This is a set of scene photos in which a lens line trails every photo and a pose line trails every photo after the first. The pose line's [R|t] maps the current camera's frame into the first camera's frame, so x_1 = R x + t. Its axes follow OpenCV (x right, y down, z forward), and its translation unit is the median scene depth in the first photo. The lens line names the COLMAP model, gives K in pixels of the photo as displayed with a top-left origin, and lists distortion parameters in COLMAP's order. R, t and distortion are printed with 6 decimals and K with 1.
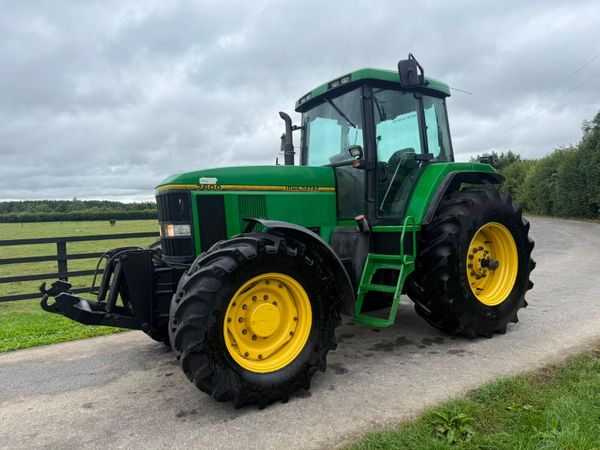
lens RADIAL K [[420.1, 0, 298.9], [0, 420.1, 222.5], [0, 0, 1]] dist [0.036645, -0.041332]
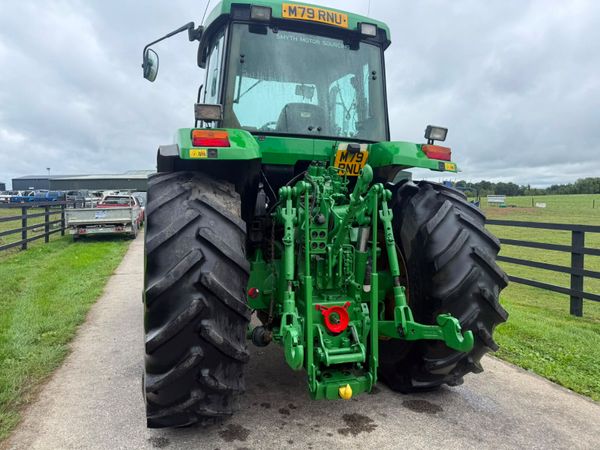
lens RADIAL K [[419.9, 0, 295.6], [0, 419.9, 227.3], [0, 0, 1]] dist [0.027440, -0.031454]
pose [[-0.240215, 0.093209, -0.966234, 1.221922], [-0.023220, 0.994543, 0.101712, -0.087376], [0.970442, 0.046868, -0.236740, 1.656928]]
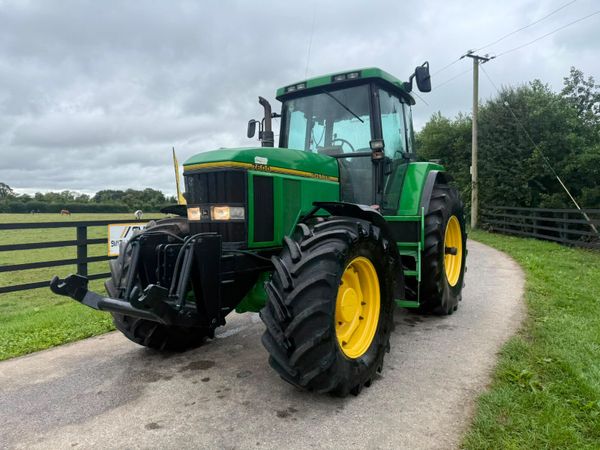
lens RADIAL K [[420.1, 0, 298.9], [0, 420.1, 217.3], [0, 0, 1]] dist [0.036645, -0.041332]
pose [[0.906553, 0.024840, 0.421360, -0.528027], [-0.019367, 0.999663, -0.017264, 0.039659], [-0.421647, 0.007490, 0.906729, 0.135274]]
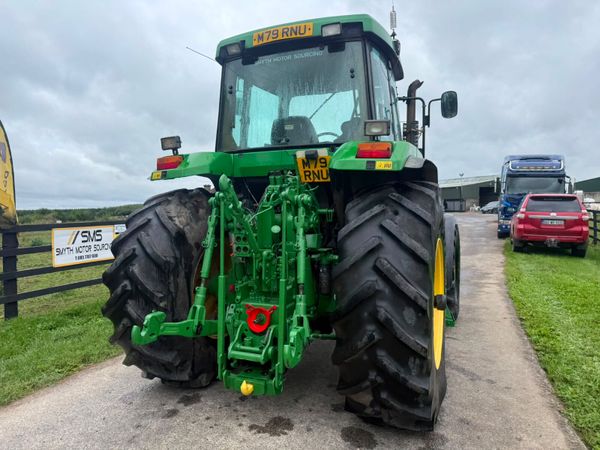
lens RADIAL K [[420.1, 0, 298.0], [0, 420.1, 227.7], [0, 0, 1]] dist [0.036645, -0.041332]
pose [[-0.821932, 0.071655, -0.565060, 0.880383], [0.033157, 0.996392, 0.078123, -0.082917], [0.568620, 0.045476, -0.821342, 2.228432]]
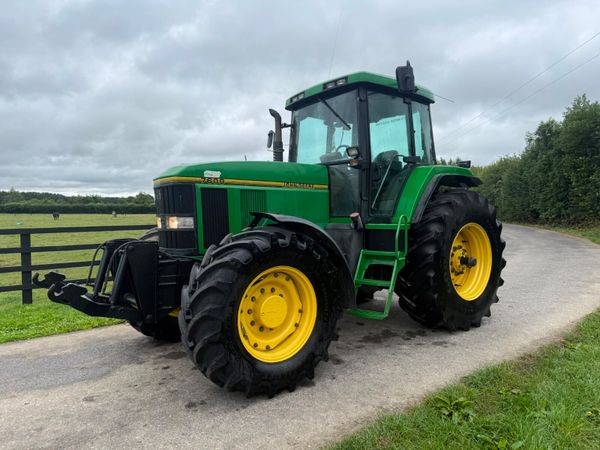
lens RADIAL K [[420.1, 0, 297.6], [0, 420.1, 222.4], [0, 0, 1]] dist [0.036645, -0.041332]
pose [[0.993656, 0.024663, 0.109728, -0.121438], [-0.024895, 0.999690, 0.000747, 0.010380], [-0.109675, -0.003474, 0.993961, -0.021016]]
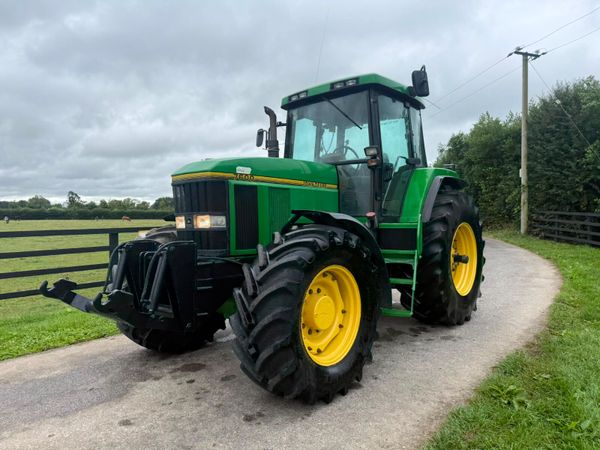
lens RADIAL K [[420.1, 0, 298.6], [0, 420.1, 221.7], [0, 0, 1]] dist [0.036645, -0.041332]
pose [[0.950789, 0.023318, 0.308961, -0.389801], [-0.018759, 0.999667, -0.017719, 0.031127], [-0.309271, 0.011051, 0.950910, 0.066849]]
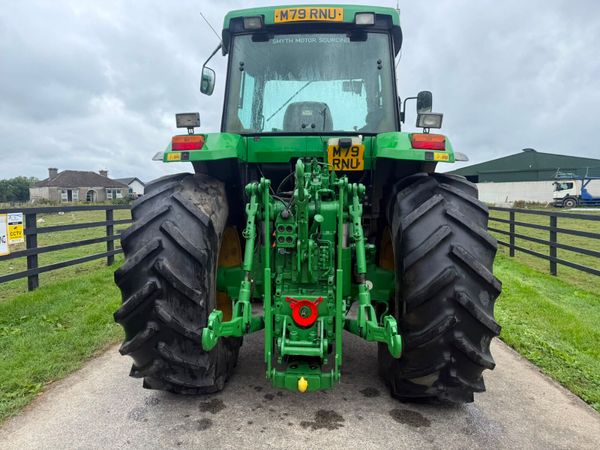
lens RADIAL K [[419.9, 0, 296.0], [0, 419.9, 225.2], [0, 0, 1]] dist [0.027440, -0.031454]
pose [[-0.600121, 0.085987, -0.795274, 1.099201], [0.006265, 0.994680, 0.102819, -0.085727], [0.799885, 0.056721, -0.597467, 1.980816]]
